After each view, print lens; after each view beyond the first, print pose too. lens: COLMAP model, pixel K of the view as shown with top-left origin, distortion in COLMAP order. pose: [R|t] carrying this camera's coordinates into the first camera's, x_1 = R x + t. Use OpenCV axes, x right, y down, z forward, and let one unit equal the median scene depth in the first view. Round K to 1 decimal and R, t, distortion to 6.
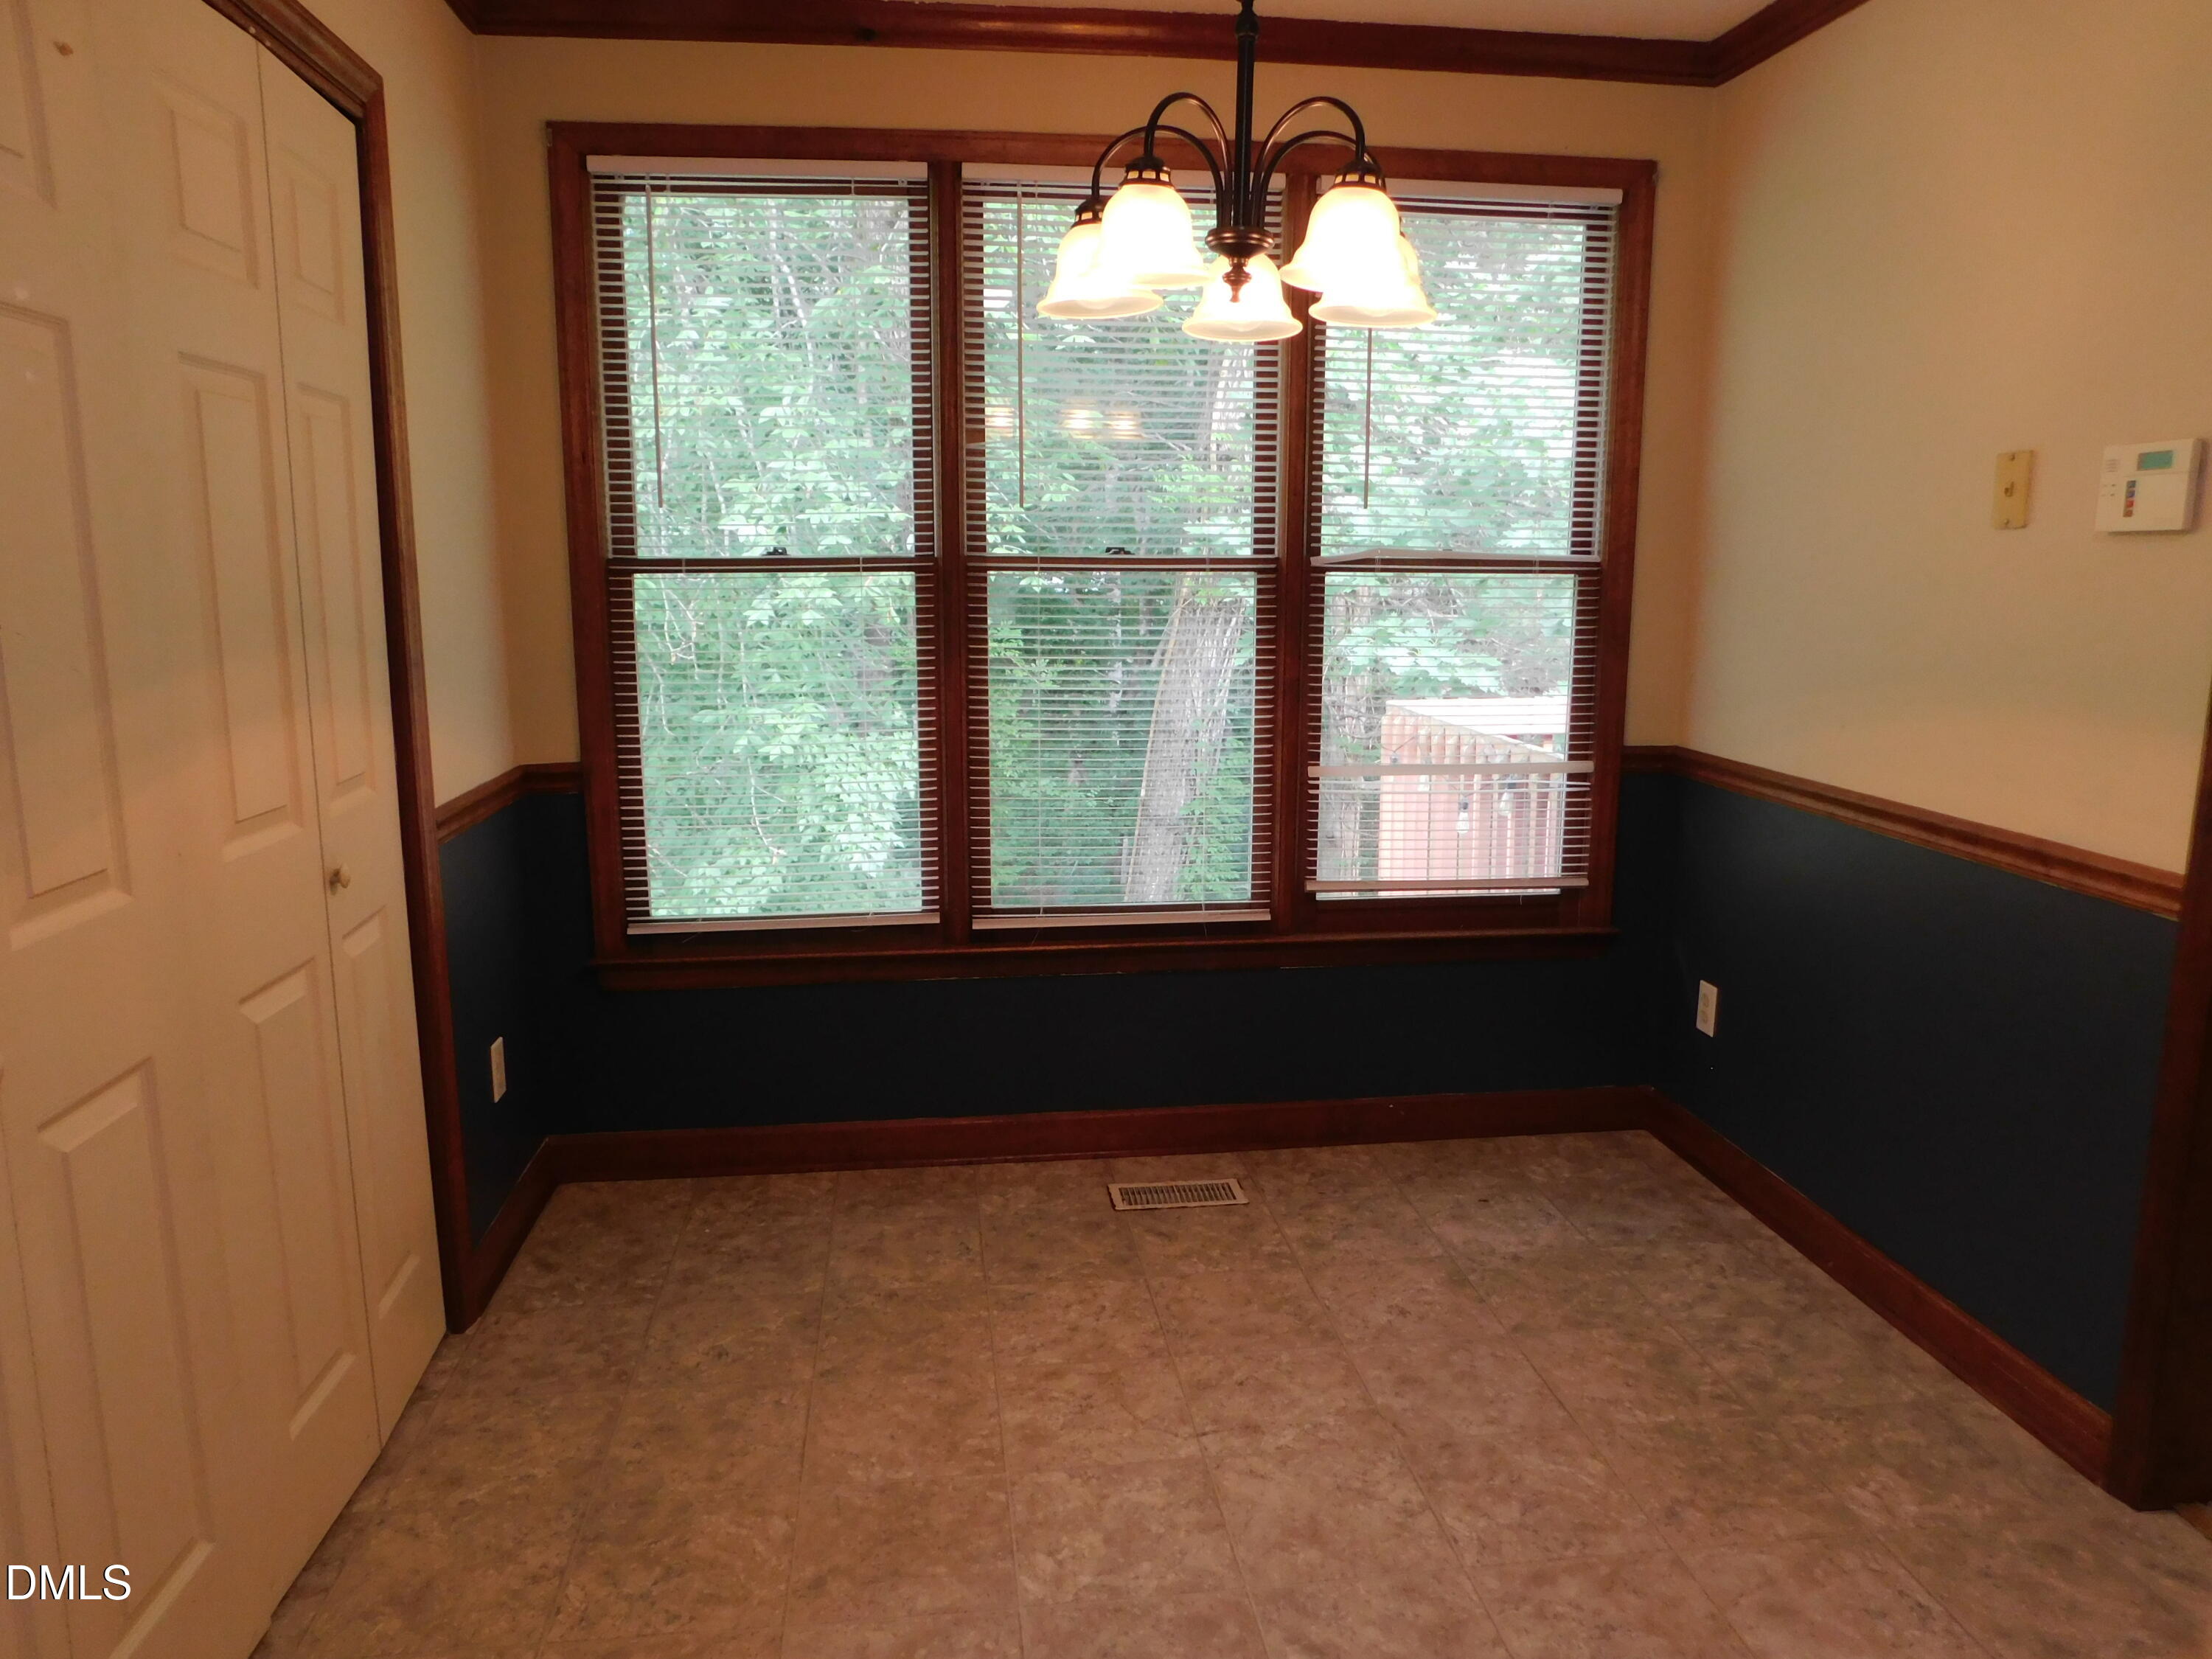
lens RADIAL K [[1525.5, 0, 1118.8], [0, 1525.5, 825.1], [0, 0, 1]] dist [-0.072299, 0.061279]
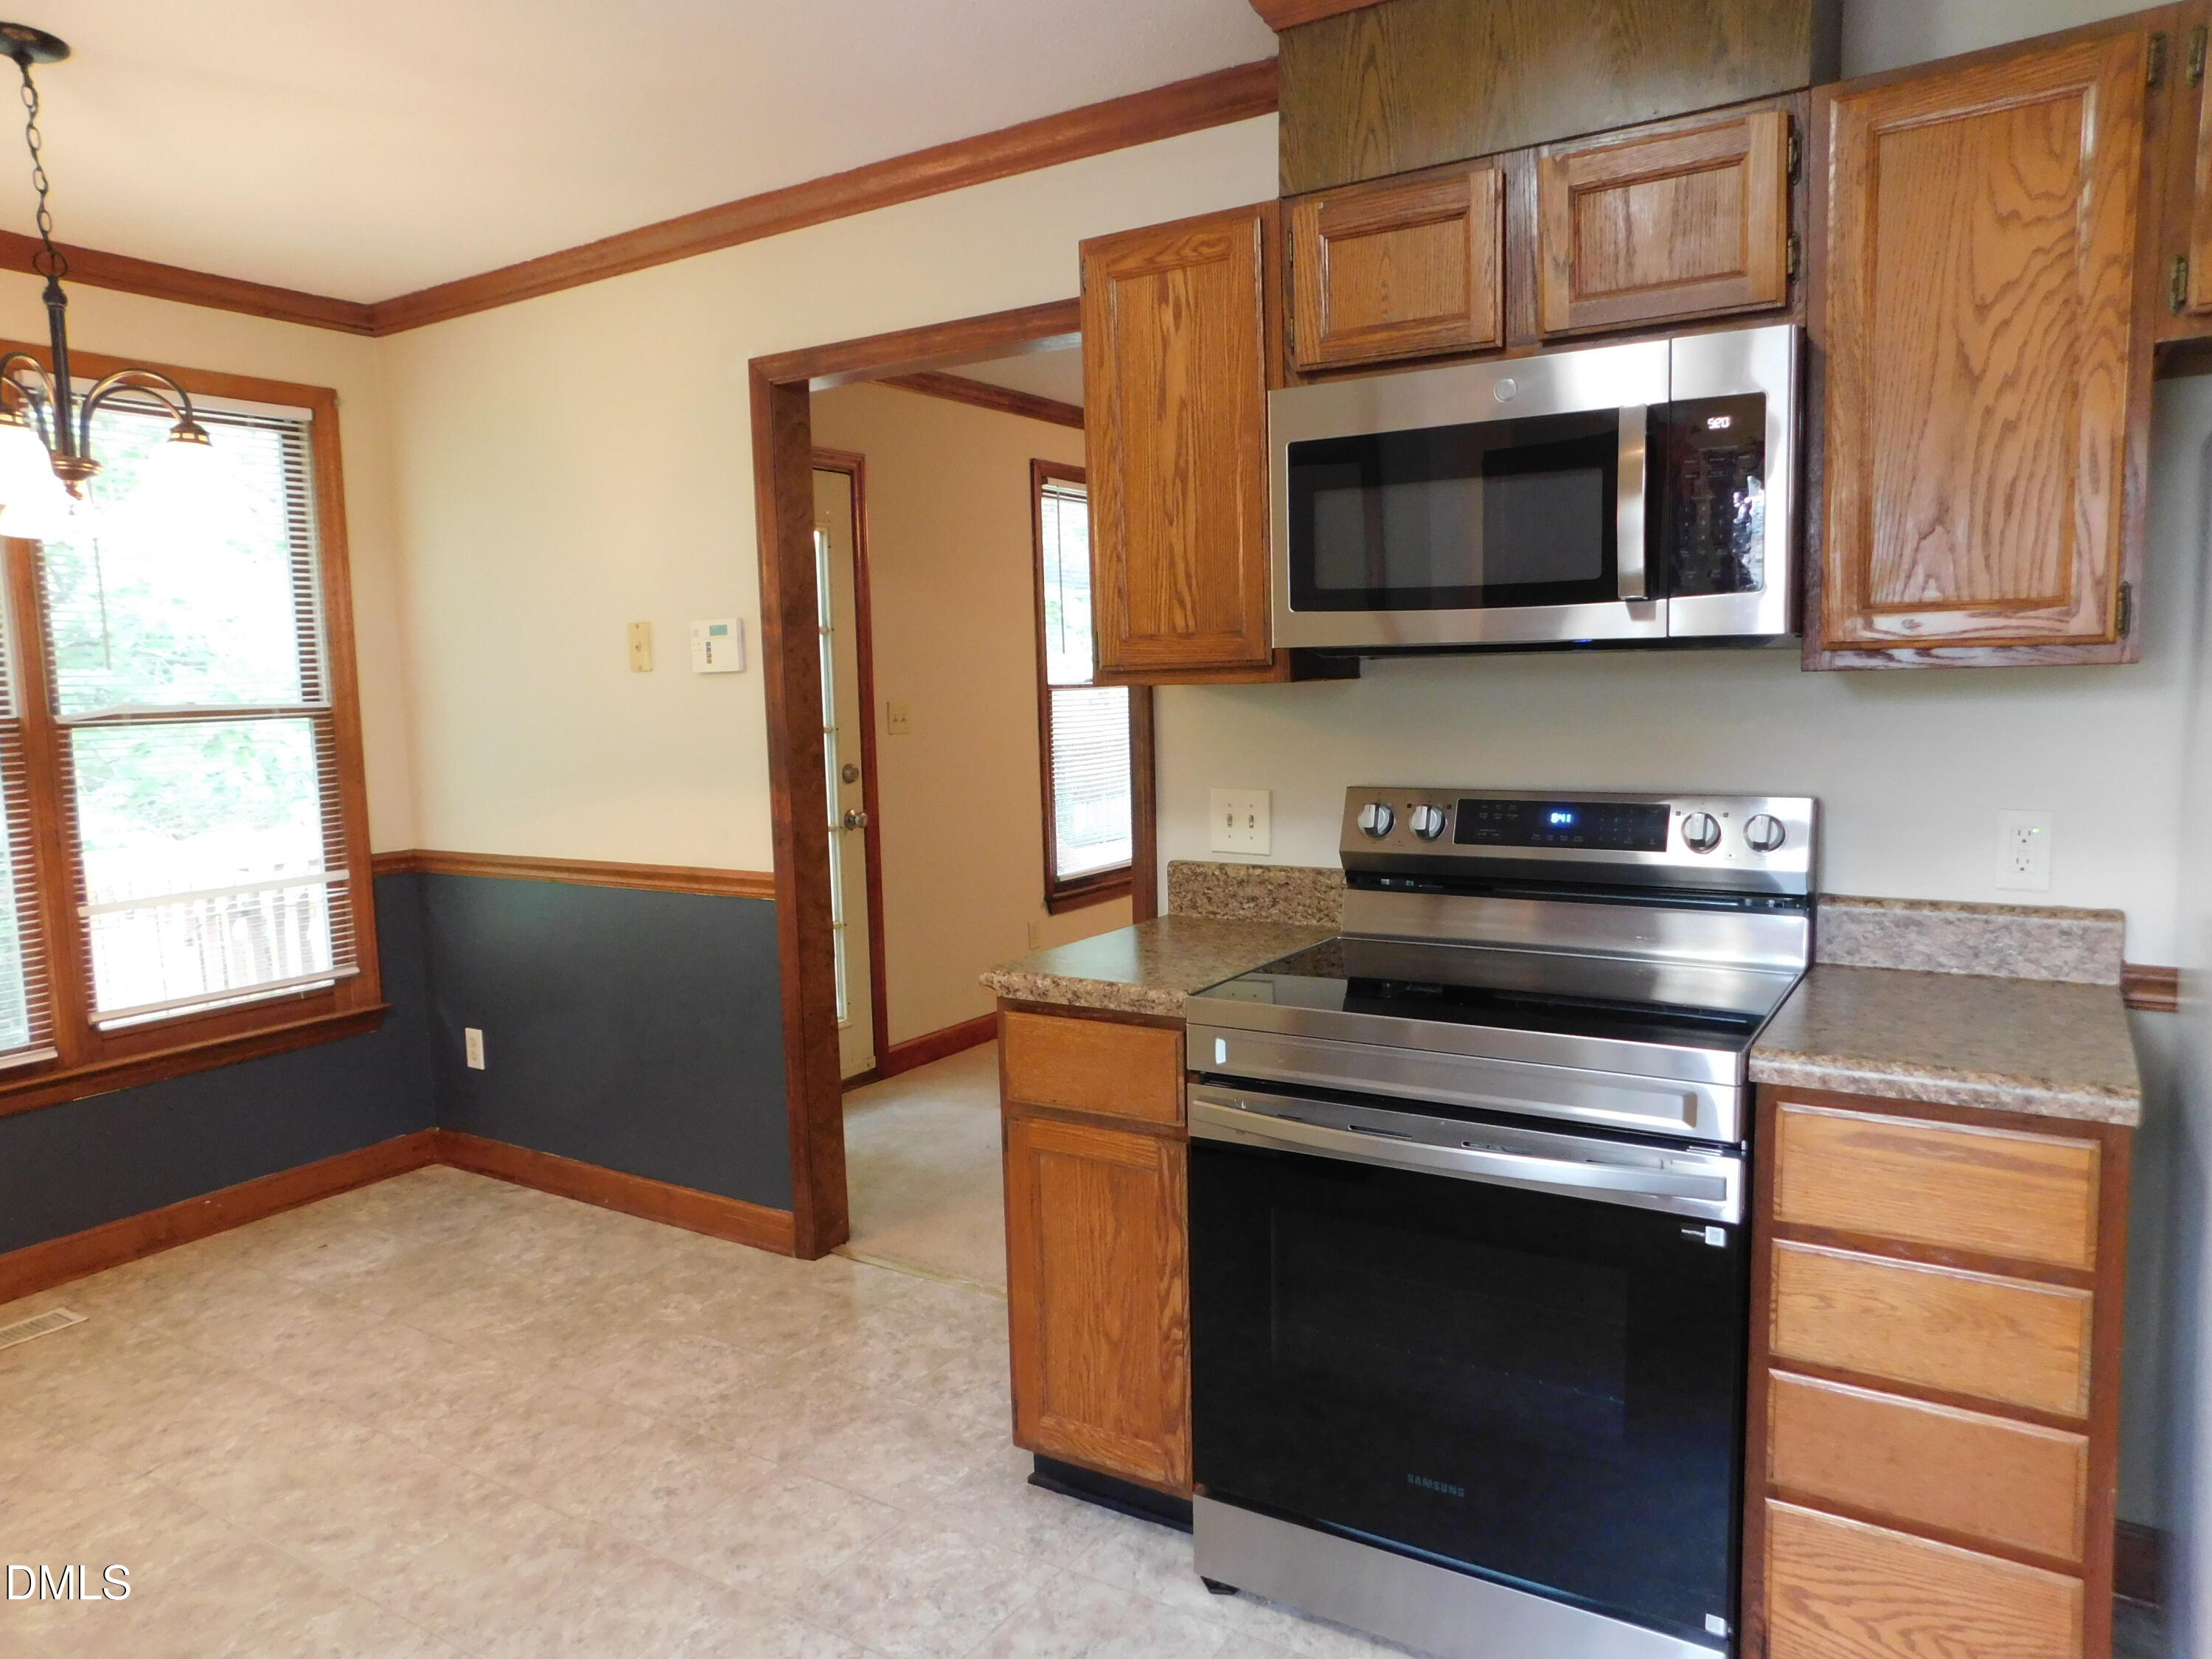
lens RADIAL K [[1475.3, 0, 1106.0], [0, 1475.3, 829.5], [0, 0, 1]] dist [-0.072503, 0.066090]
pose [[0.645381, -0.105023, 0.756607, -0.198523], [0.166229, 0.986075, -0.004918, 0.037938], [-0.745555, 0.128944, 0.653851, -0.250572]]
